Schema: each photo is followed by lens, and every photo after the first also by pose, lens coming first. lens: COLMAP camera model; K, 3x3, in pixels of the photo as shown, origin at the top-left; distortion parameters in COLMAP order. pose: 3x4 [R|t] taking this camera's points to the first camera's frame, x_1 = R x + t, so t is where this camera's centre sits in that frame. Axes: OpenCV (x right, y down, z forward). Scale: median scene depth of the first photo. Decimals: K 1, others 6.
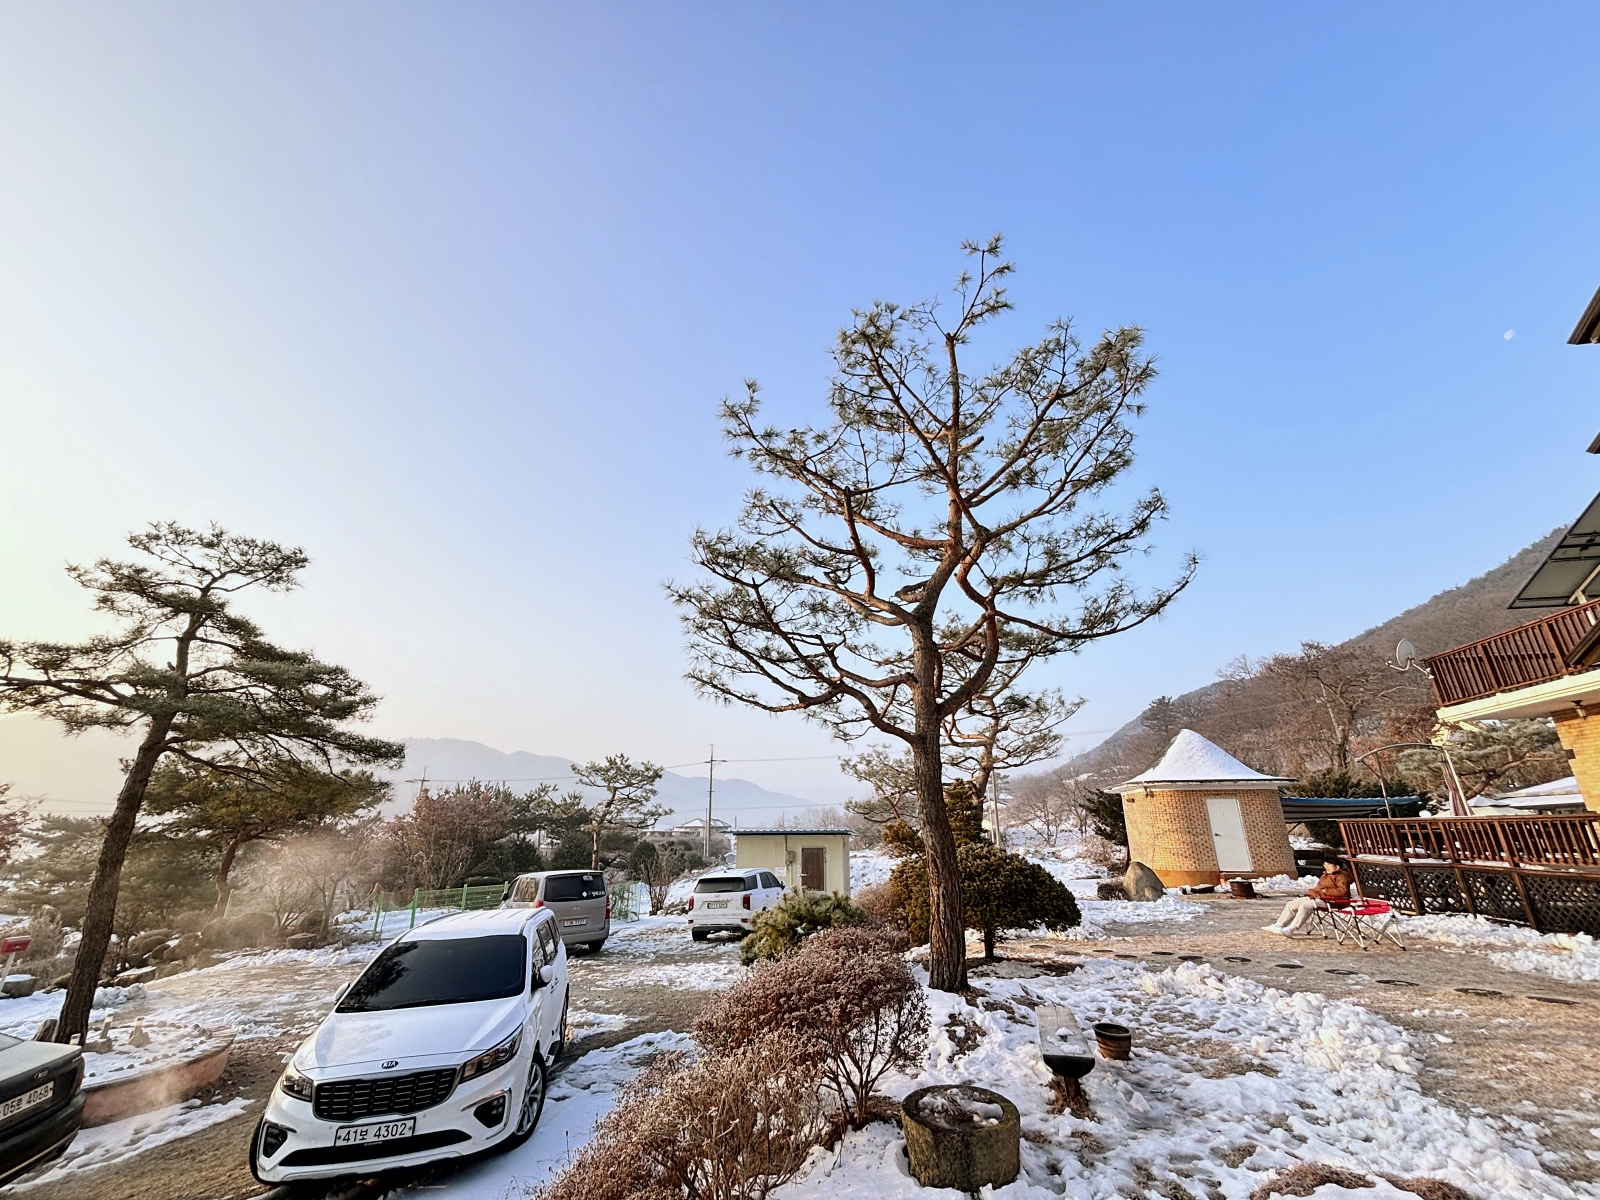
lens RADIAL K [[644.0, 0, 801.1], [0, 644.0, 600.8], [0, 0, 1]] dist [-0.000482, 0.000117]
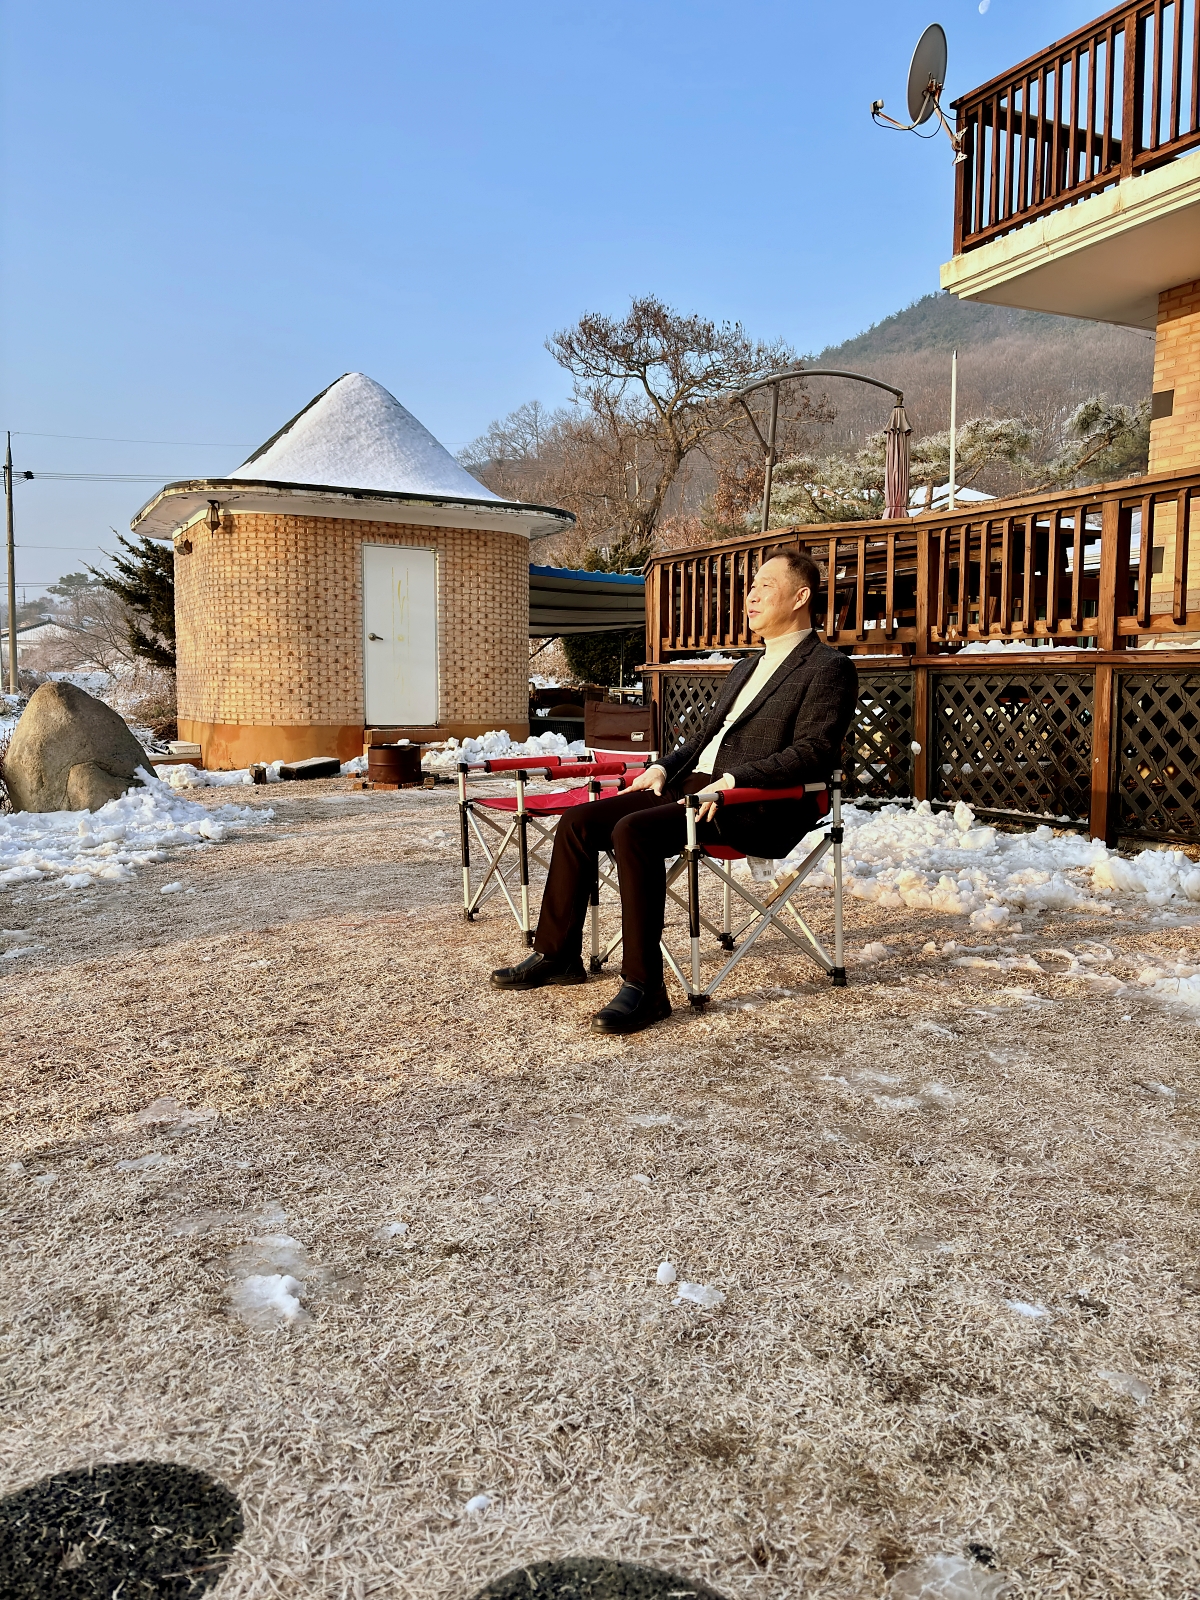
lens RADIAL K [[1208.7, 0, 599.5], [0, 1208.7, 798.9], [0, 0, 1]] dist [0.035188, -0.029100]
pose [[0.784482, -0.047460, 0.618333, 0.313035], [-0.214670, 0.914643, 0.342556, 0.182956], [-0.581812, -0.401467, 0.707333, 0.389659]]
